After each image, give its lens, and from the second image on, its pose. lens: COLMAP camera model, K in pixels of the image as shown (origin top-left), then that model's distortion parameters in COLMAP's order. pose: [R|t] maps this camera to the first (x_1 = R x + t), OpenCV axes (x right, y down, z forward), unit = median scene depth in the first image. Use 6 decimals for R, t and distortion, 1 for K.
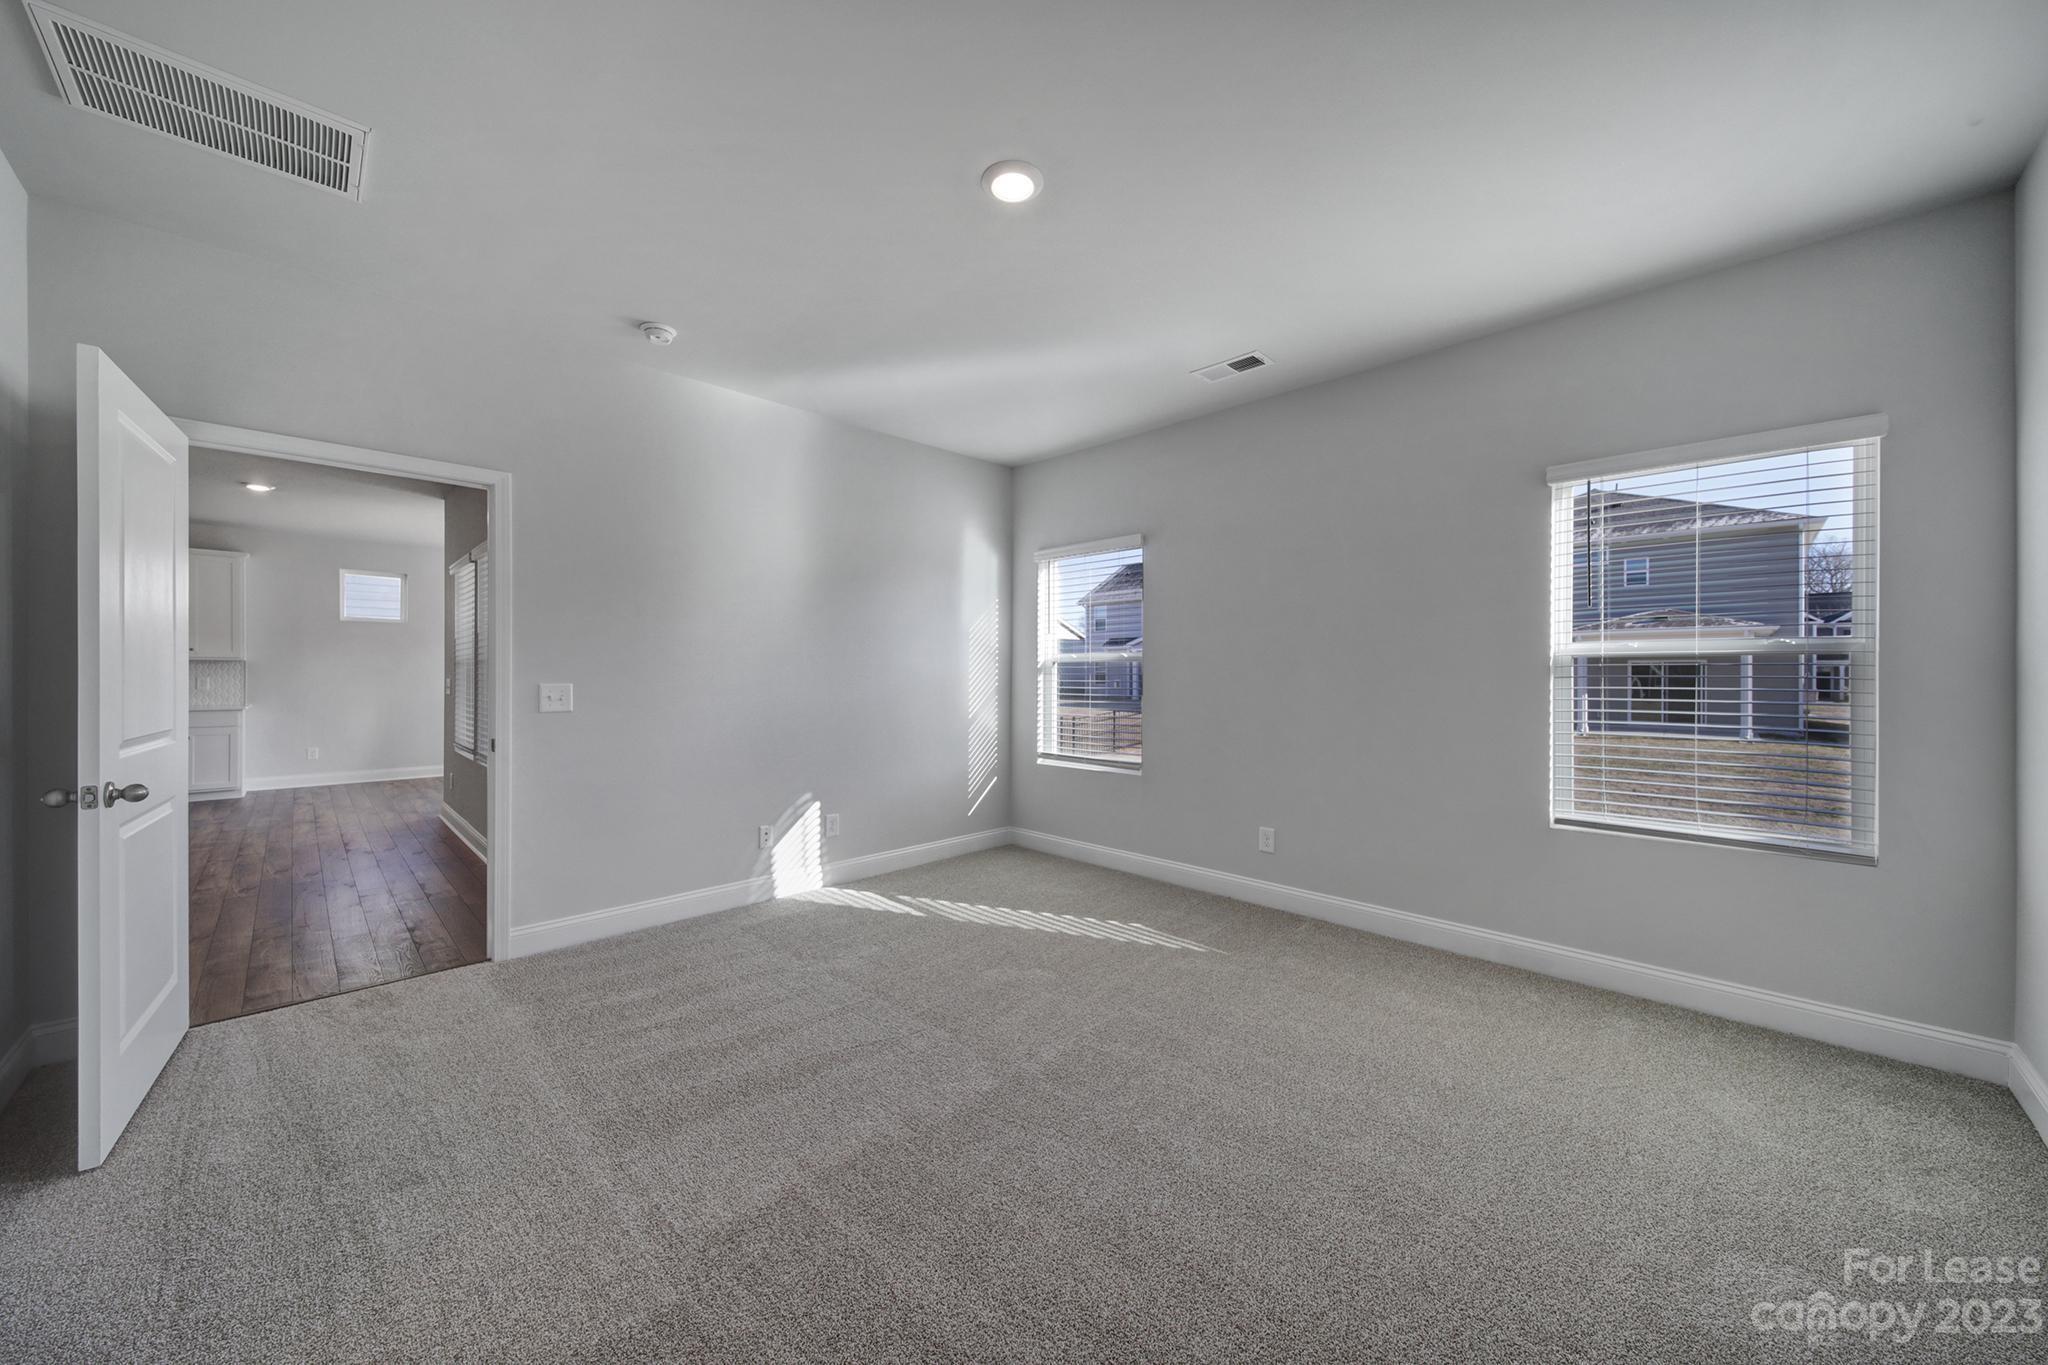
lens RADIAL K [[713.4, 0, 1017.0], [0, 713.4, 675.8], [0, 0, 1]] dist [-0.001590, -0.000175]
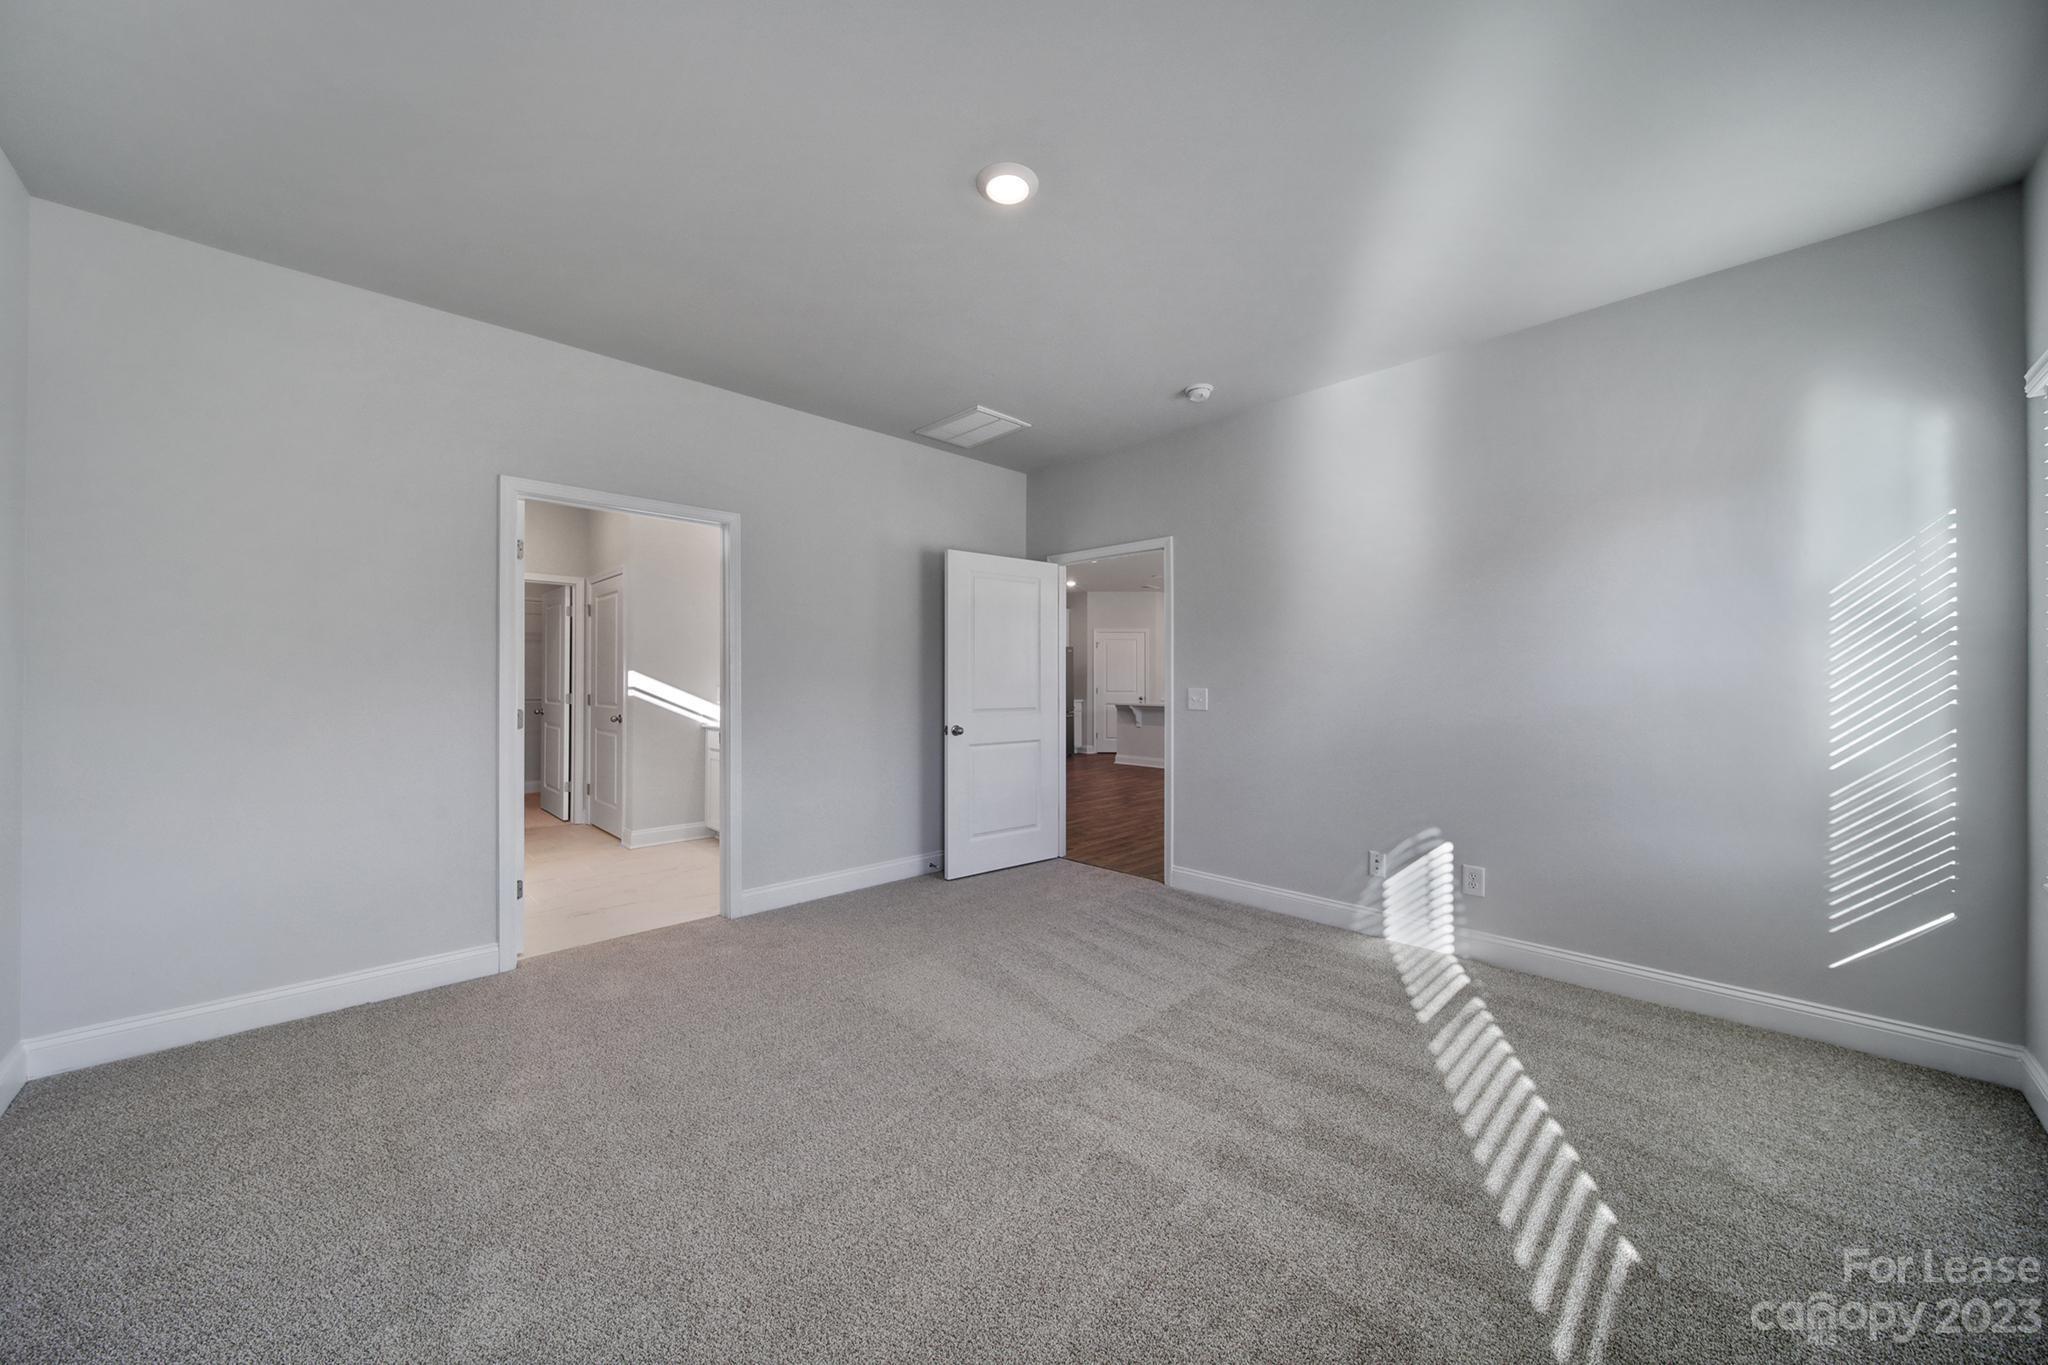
lens RADIAL K [[713.4, 0, 1017.0], [0, 713.4, 675.8], [0, 0, 1]] dist [-0.001590, -0.000175]
pose [[-0.001307, -0.009404, -0.999955, 0.510088], [-0.000724, 0.999956, -0.009403, -0.000047], [0.999999, 0.000712, -0.001314, 0.523934]]
